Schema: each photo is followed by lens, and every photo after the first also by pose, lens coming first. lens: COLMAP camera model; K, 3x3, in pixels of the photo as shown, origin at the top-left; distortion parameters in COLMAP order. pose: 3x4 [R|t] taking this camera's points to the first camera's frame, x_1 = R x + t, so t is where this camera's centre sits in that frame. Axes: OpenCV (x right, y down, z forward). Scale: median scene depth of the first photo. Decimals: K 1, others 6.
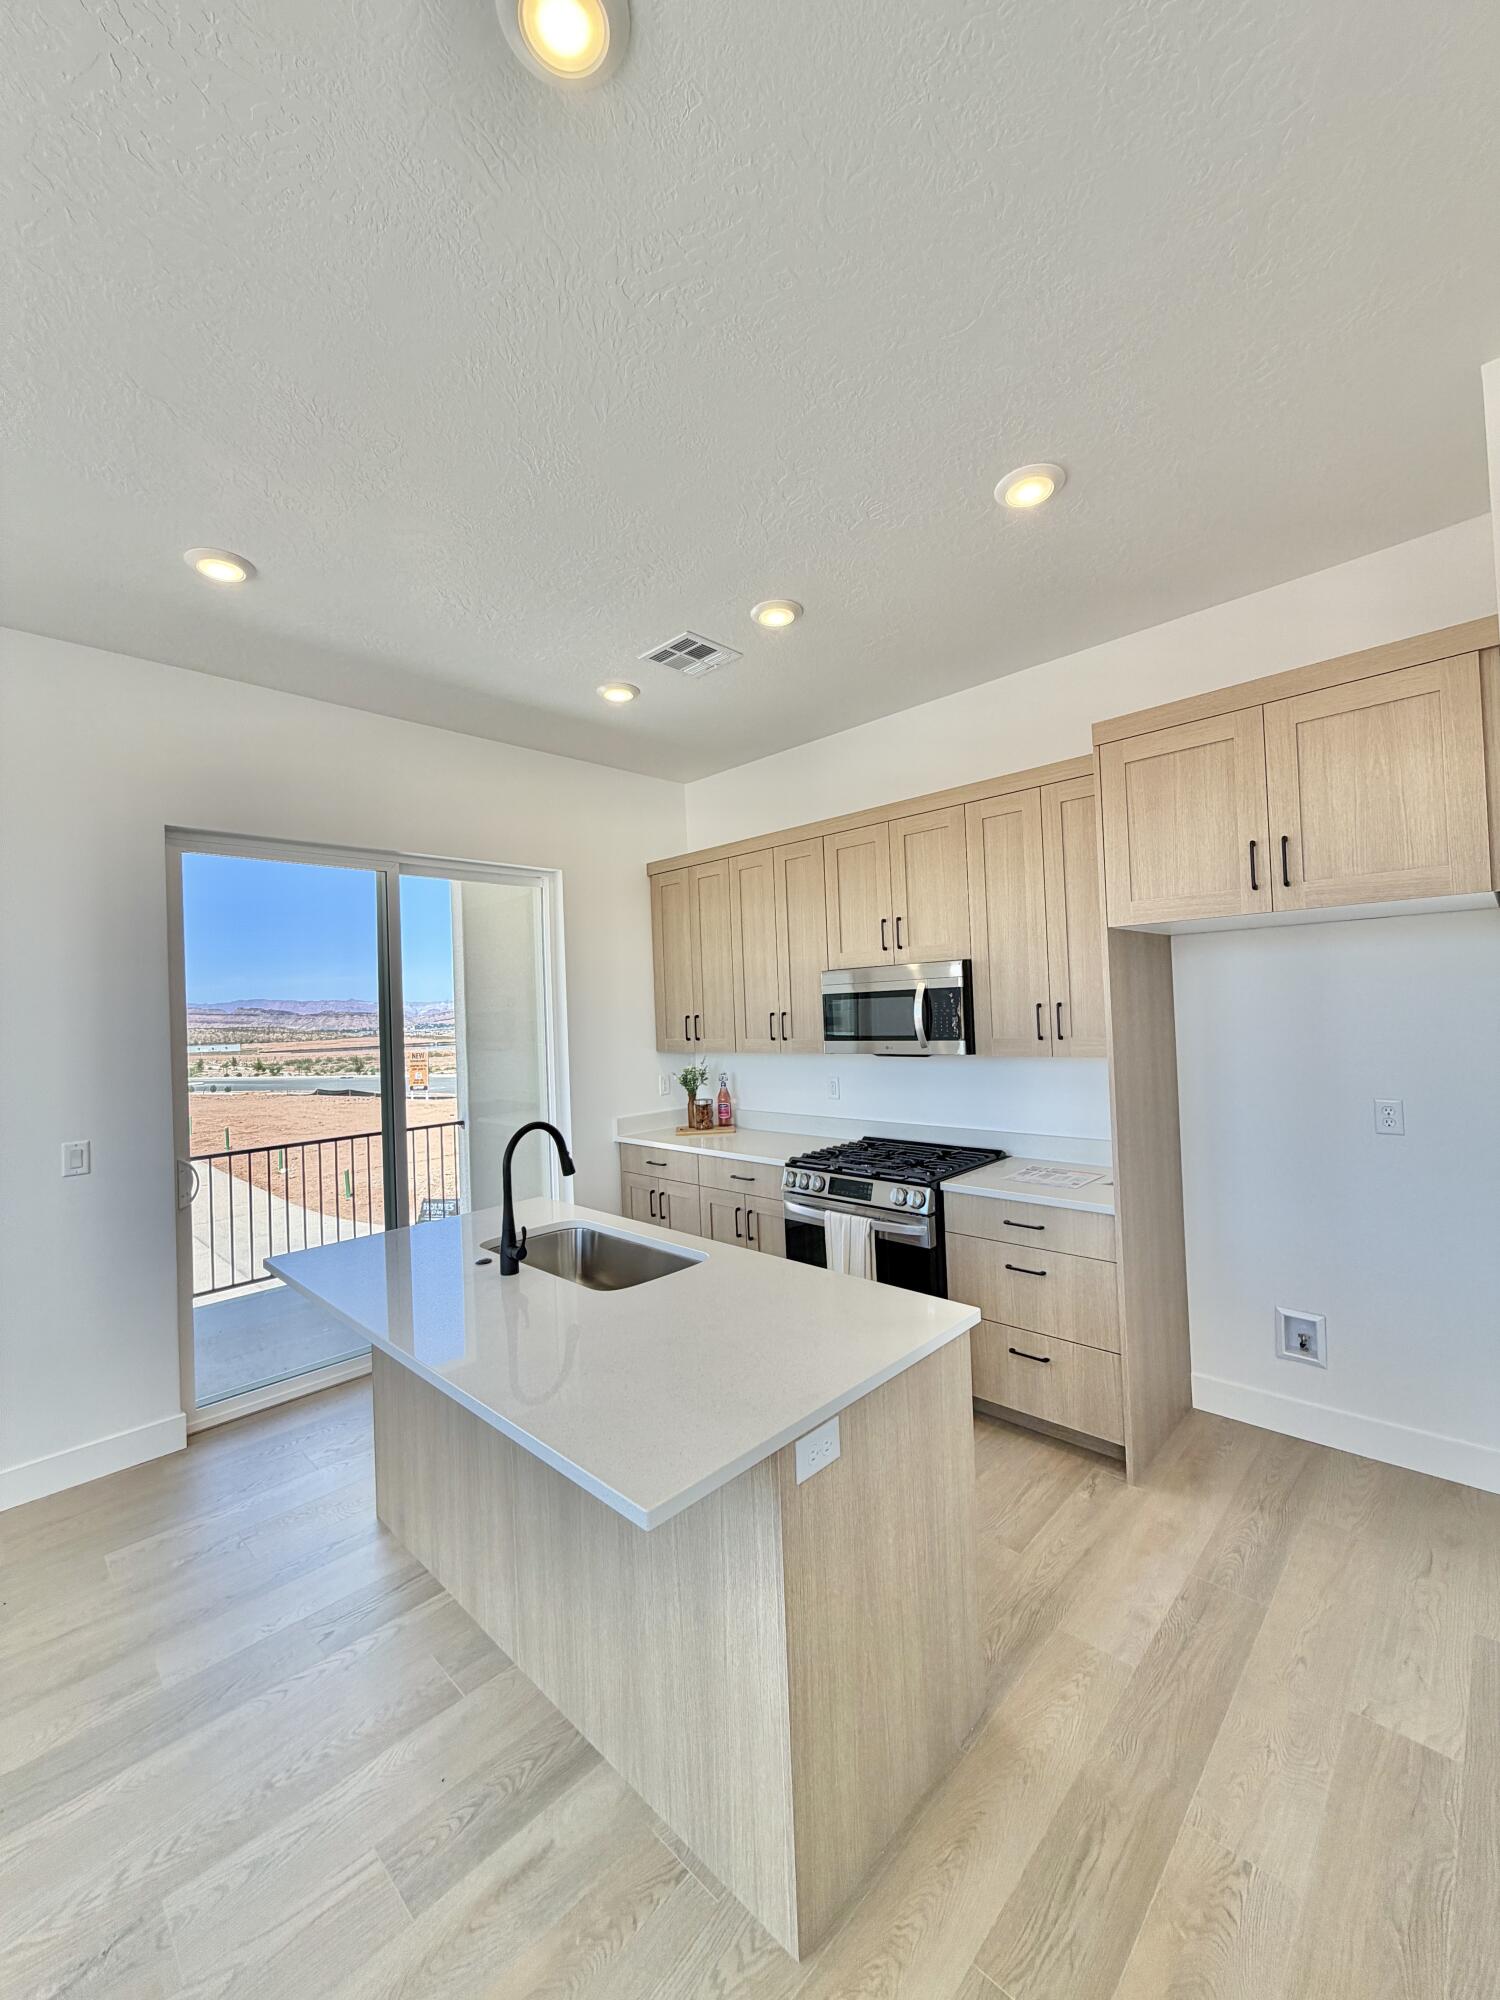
lens RADIAL K [[799.9, 0, 751.2], [0, 799.9, 993.1], [0, 0, 1]] dist [0.001038, 0.000117]
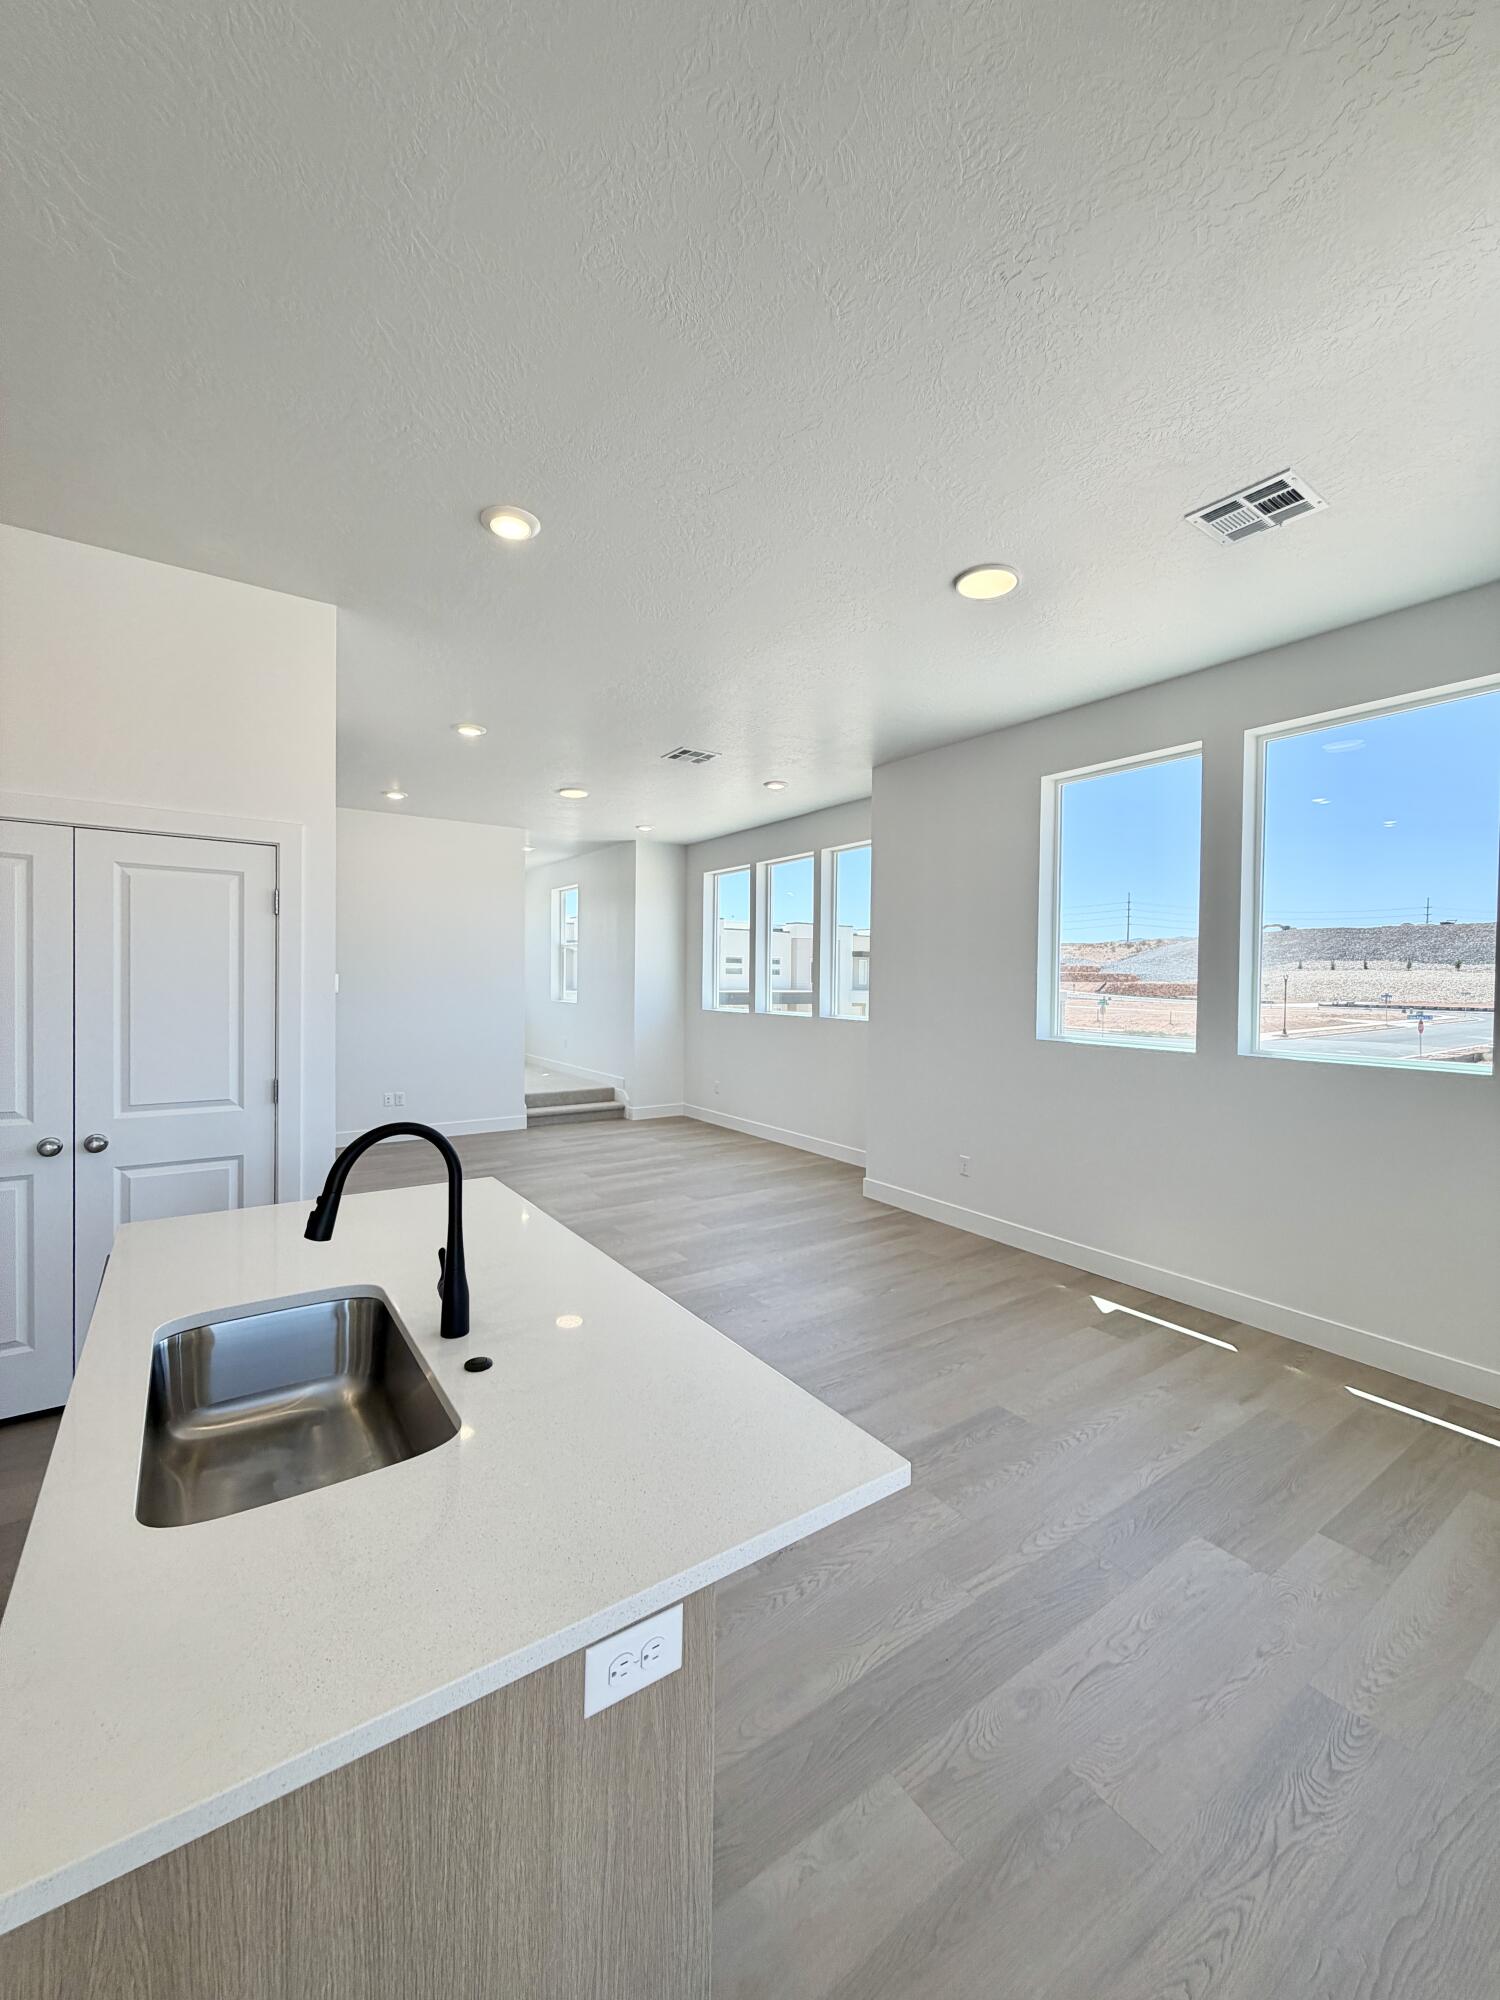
lens RADIAL K [[799.9, 0, 751.2], [0, 799.9, 993.1], [0, 0, 1]] dist [0.001038, 0.000117]
pose [[-0.981235, 0.023864, 0.191333, -0.436774], [0.022409, 0.999701, -0.009765, 0.051895], [-0.191509, -0.005294, -0.981477, 1.035293]]
